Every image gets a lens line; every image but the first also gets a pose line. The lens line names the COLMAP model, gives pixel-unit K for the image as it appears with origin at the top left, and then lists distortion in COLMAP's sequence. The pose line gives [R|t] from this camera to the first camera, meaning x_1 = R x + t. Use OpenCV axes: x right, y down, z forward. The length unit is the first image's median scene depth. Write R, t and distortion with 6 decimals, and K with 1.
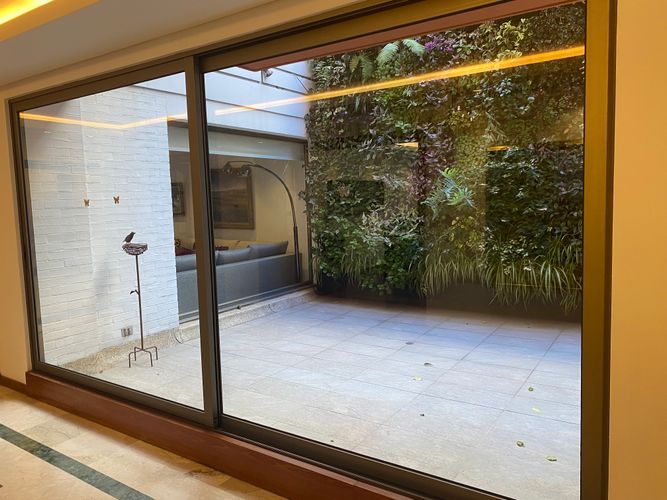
lens RADIAL K [[512.4, 0, 331.0], [0, 512.4, 251.7], [0, 0, 1]] dist [0.020256, -0.016013]
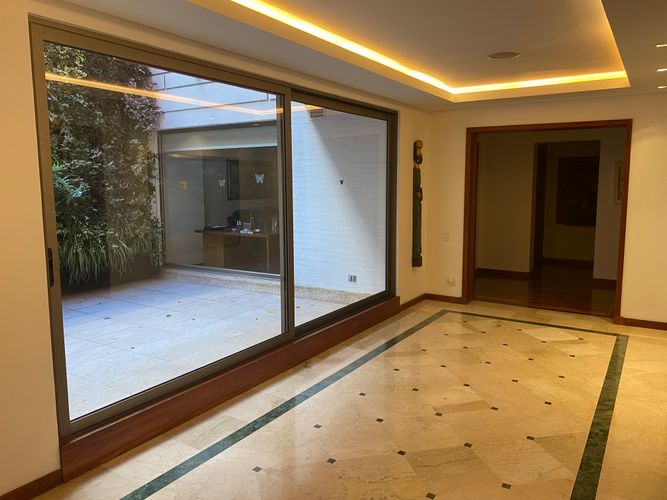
lens RADIAL K [[512.4, 0, 331.7], [0, 512.4, 248.1], [0, 0, 1]] dist [0.020256, -0.016013]
pose [[-0.041555, -0.090876, 0.994995, -1.331538], [0.115711, 0.988716, 0.095135, -0.033561], [-0.992413, 0.119085, -0.030571, 0.721477]]
